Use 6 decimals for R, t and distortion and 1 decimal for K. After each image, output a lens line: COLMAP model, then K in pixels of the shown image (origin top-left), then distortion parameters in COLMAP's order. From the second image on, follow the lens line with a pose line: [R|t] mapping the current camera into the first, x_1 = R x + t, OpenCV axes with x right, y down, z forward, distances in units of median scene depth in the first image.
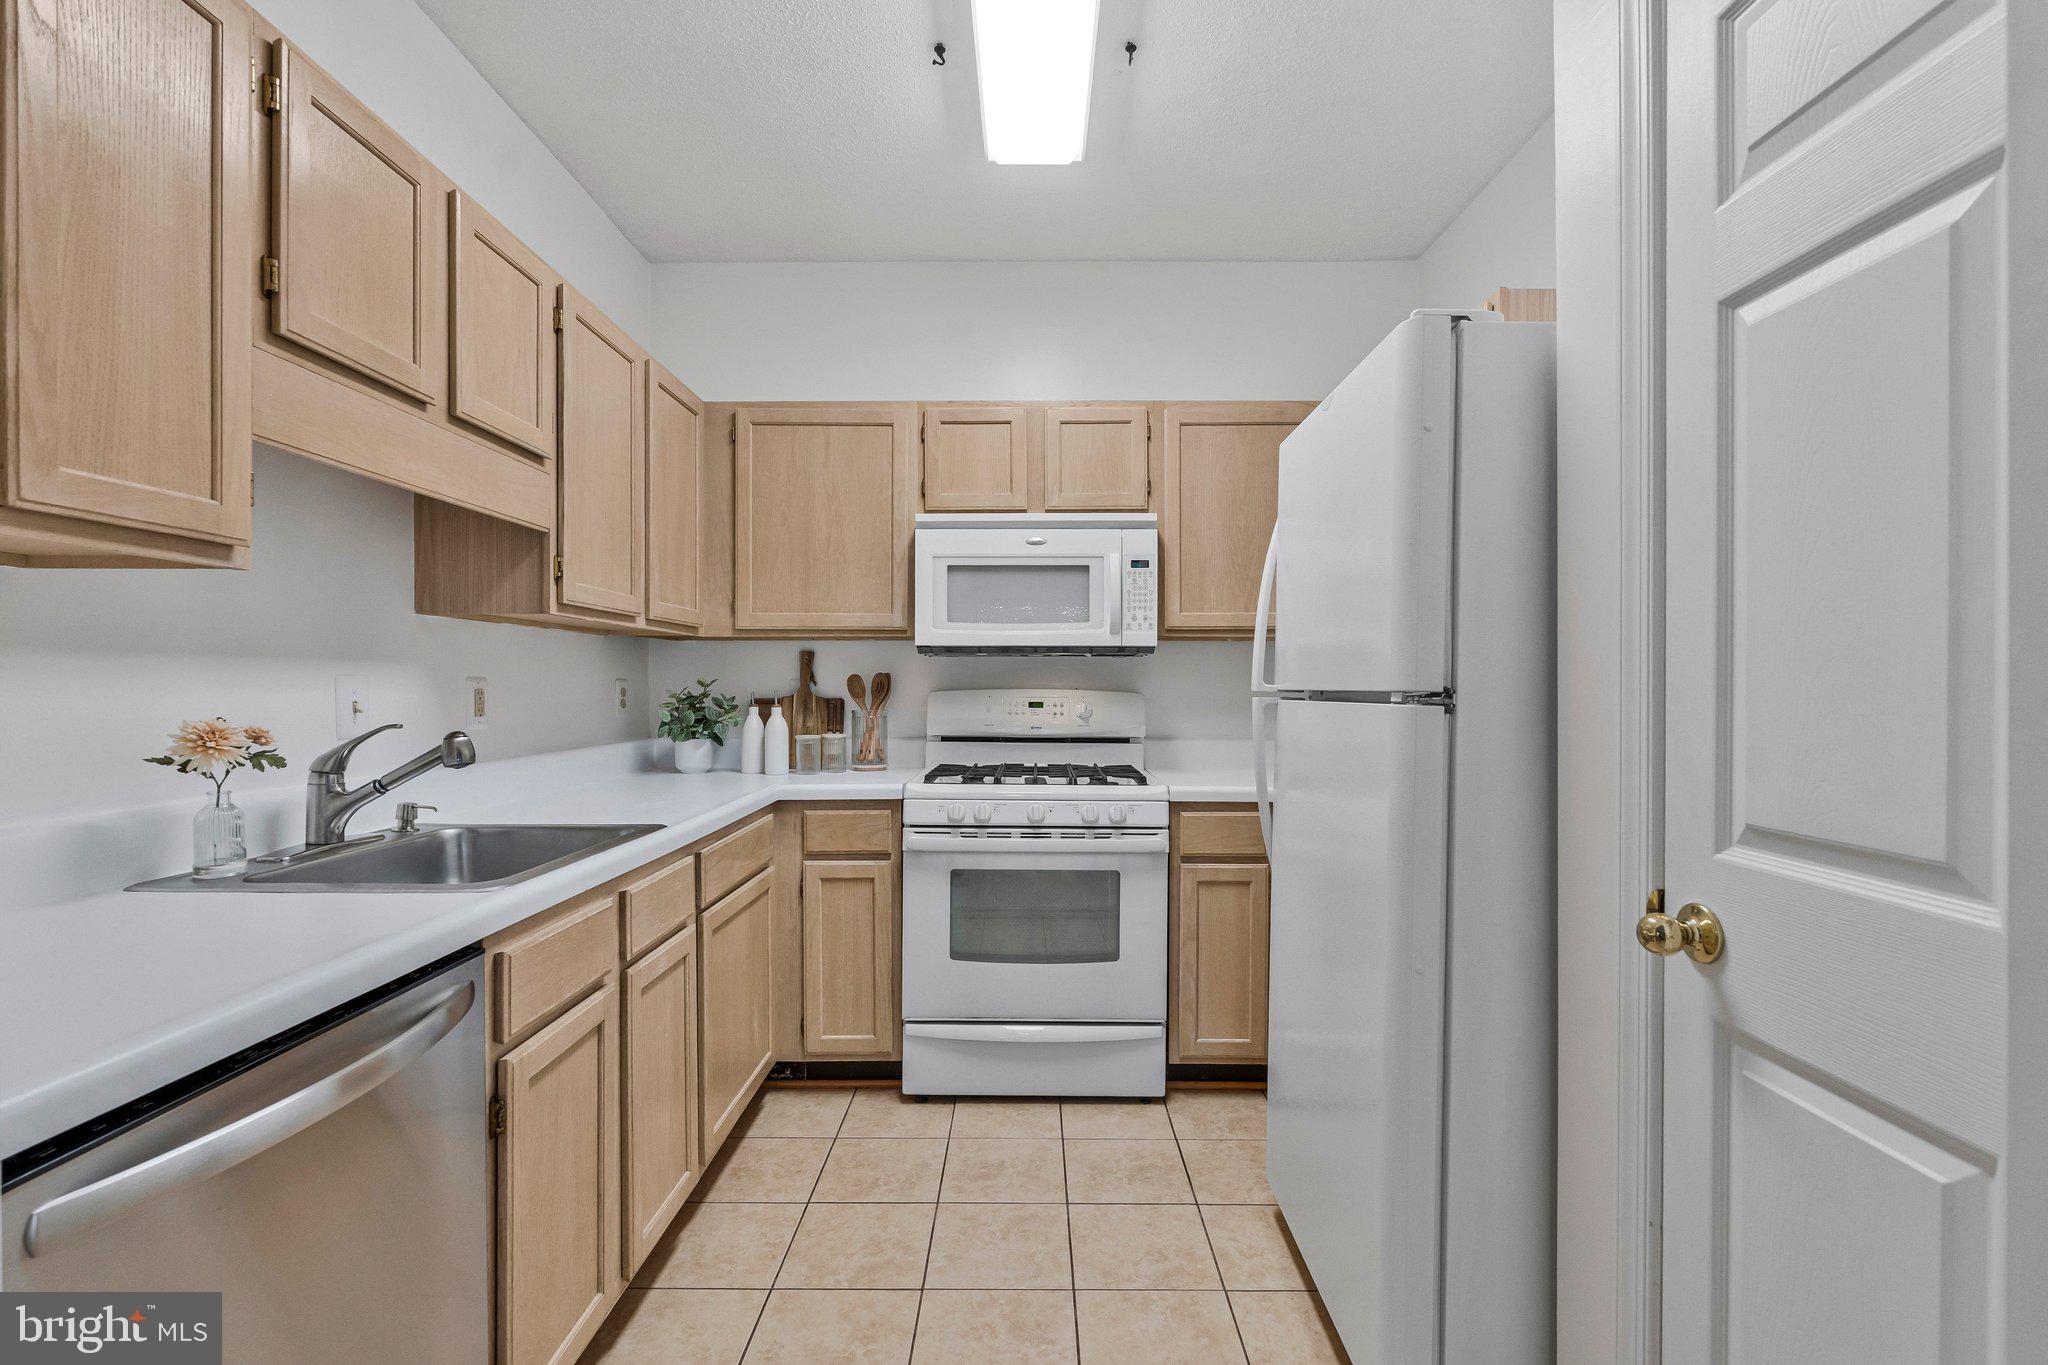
lens RADIAL K [[905.9, 0, 1028.0], [0, 905.9, 689.4], [0, 0, 1]] dist [-0.003260, 0.001634]
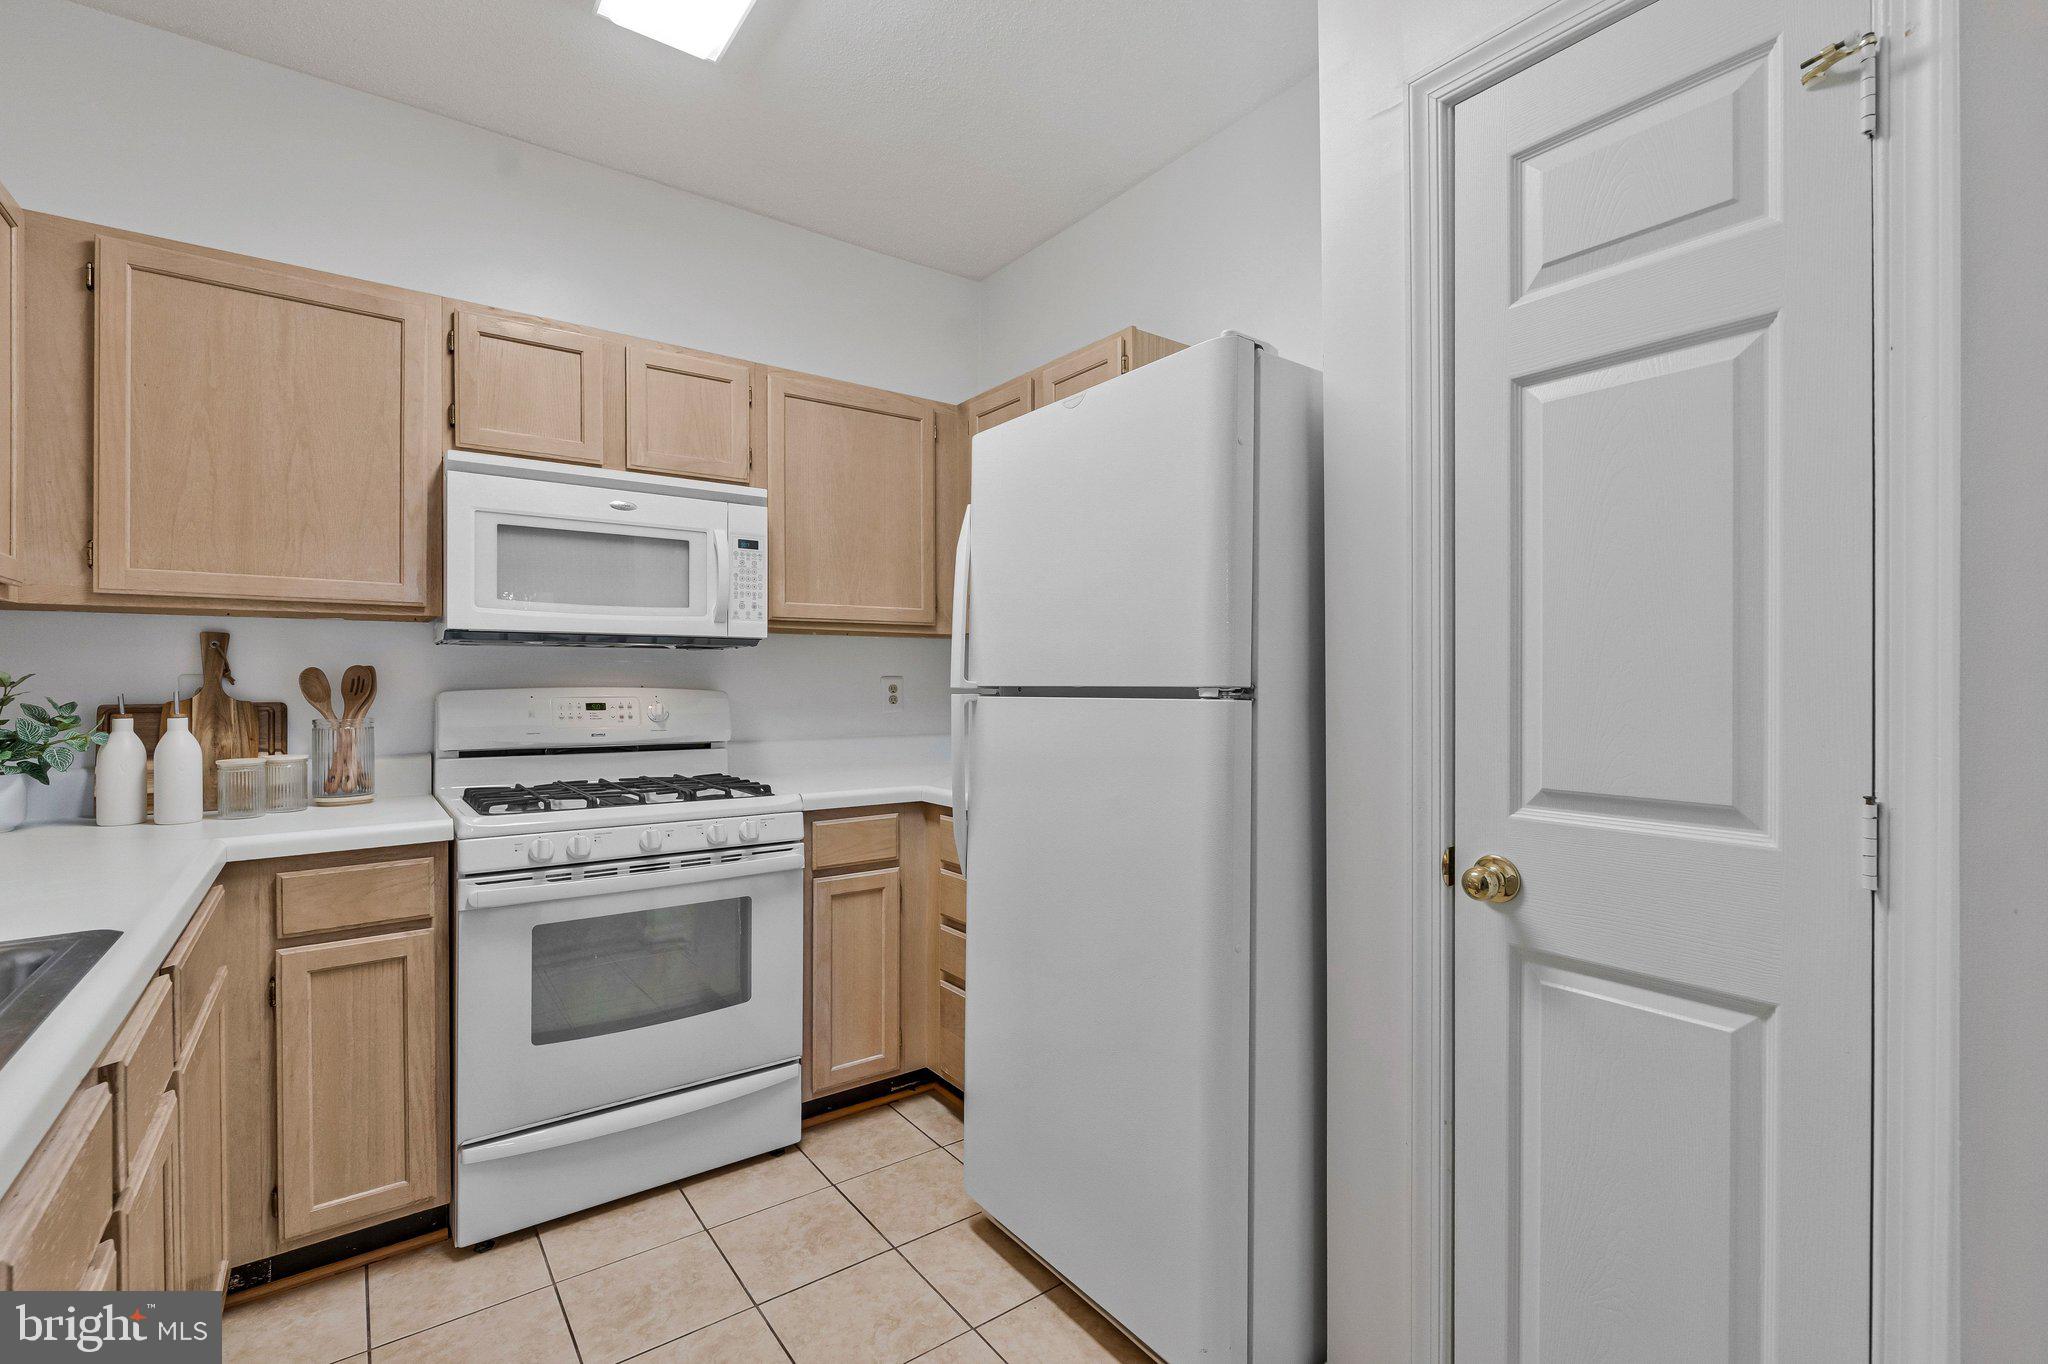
lens RADIAL K [[905.9, 0, 1018.9], [0, 905.9, 679.8], [0, 0, 1]] dist [-0.003260, 0.001634]
pose [[0.803056, -0.001639, 0.595902, -0.208345], [0.005182, 0.999978, -0.004232, -0.001782], [-0.595881, 0.006487, 0.803046, 0.149668]]
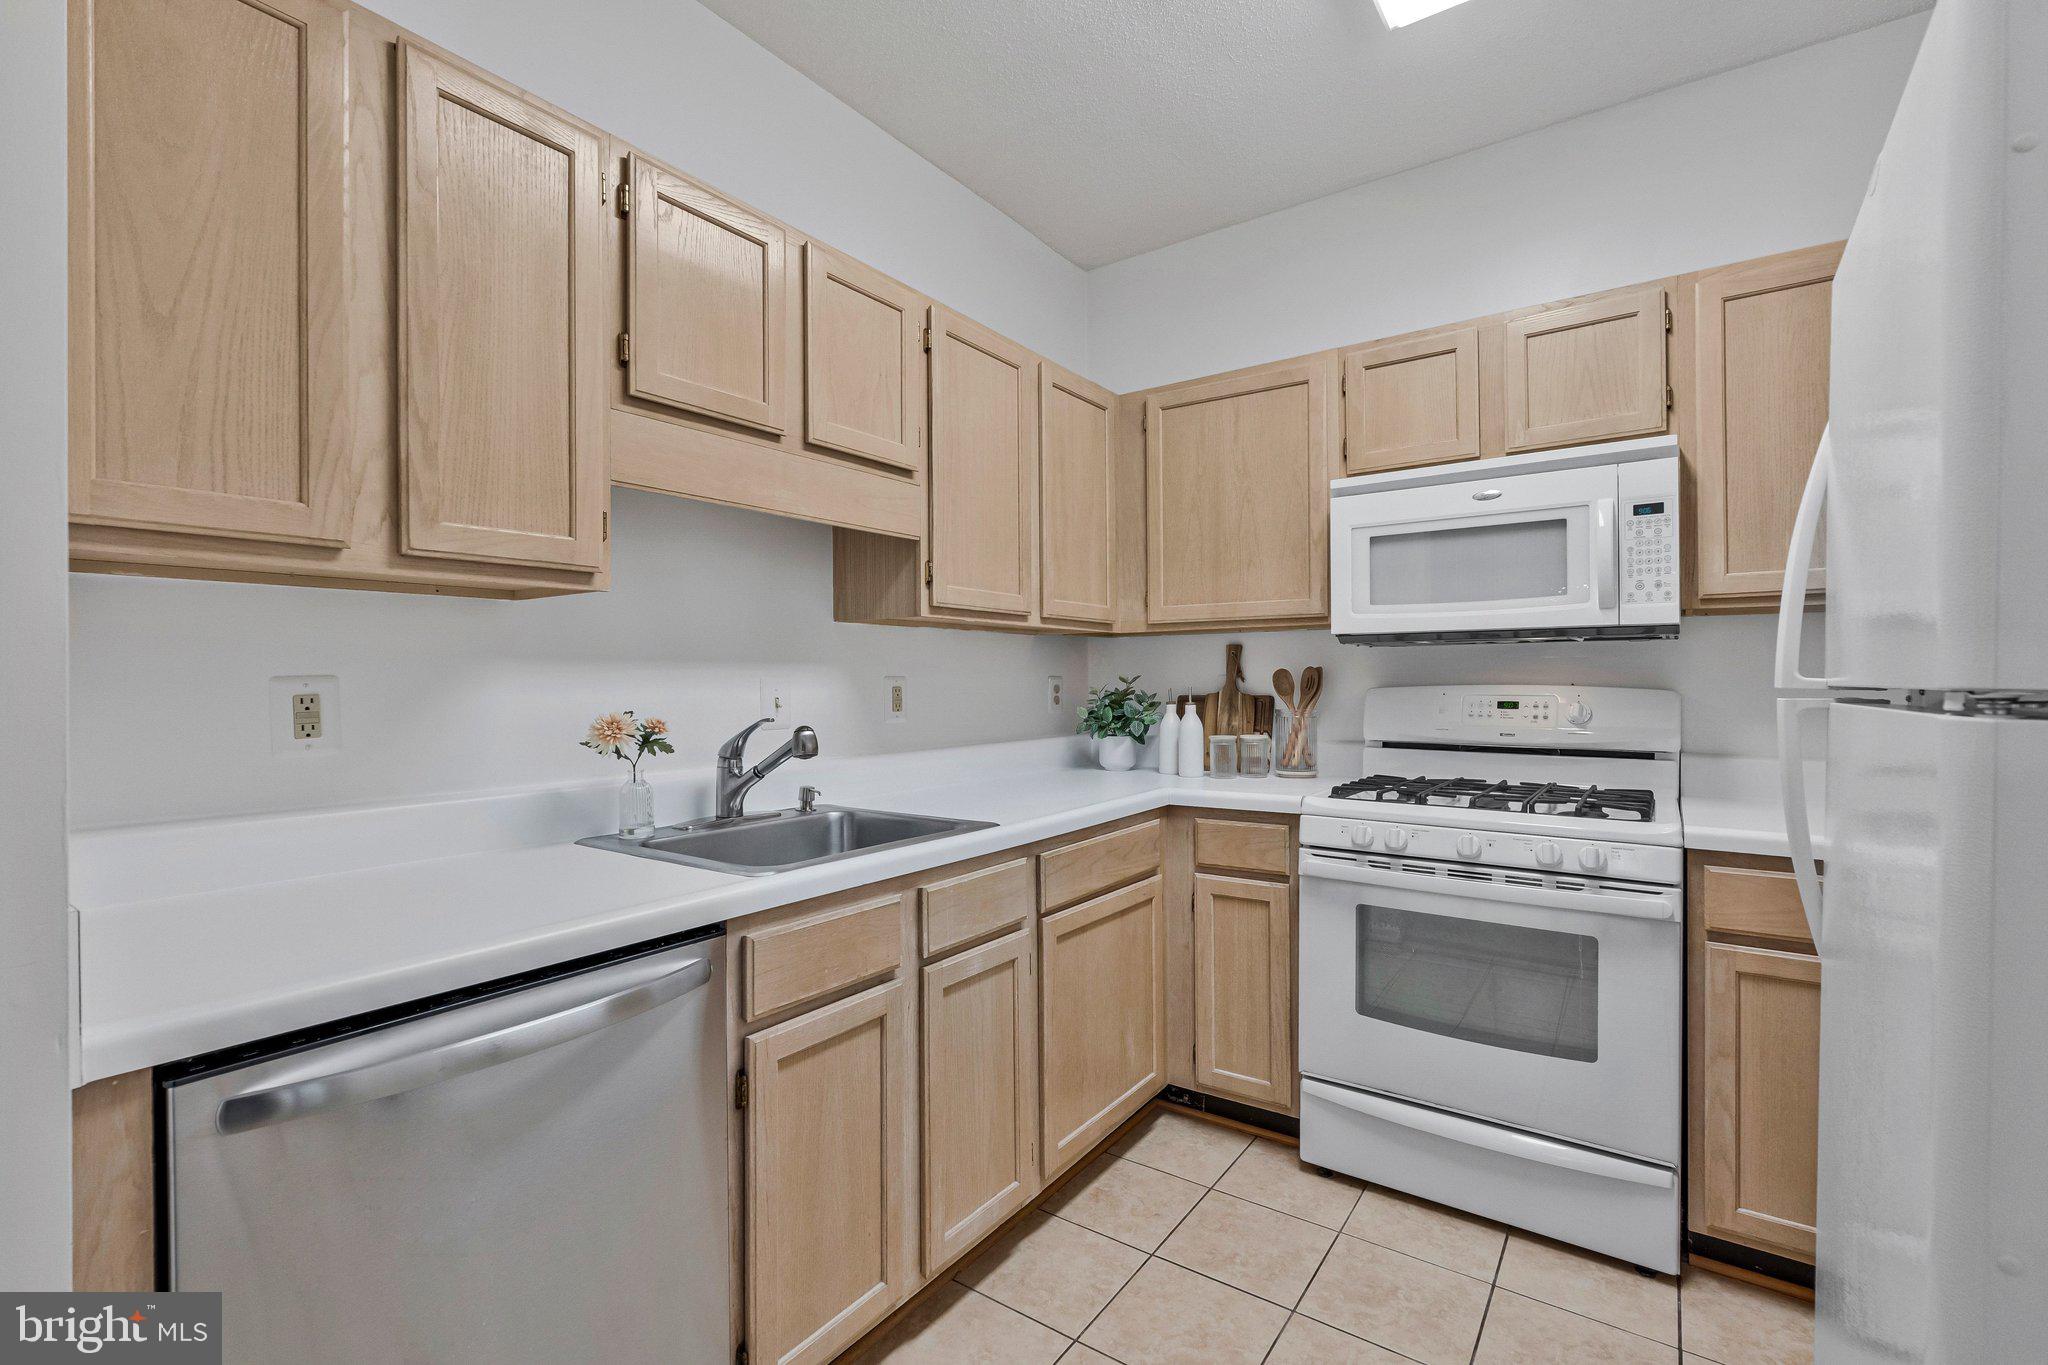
lens RADIAL K [[905.9, 0, 1029.3], [0, 905.9, 680.3], [0, 0, 1]] dist [-0.003260, 0.001634]
pose [[0.819146, -0.005708, -0.573557, 0.144416], [0.003162, 0.999980, -0.005437, -0.001596], [0.573577, 0.002640, 0.819148, 0.152095]]
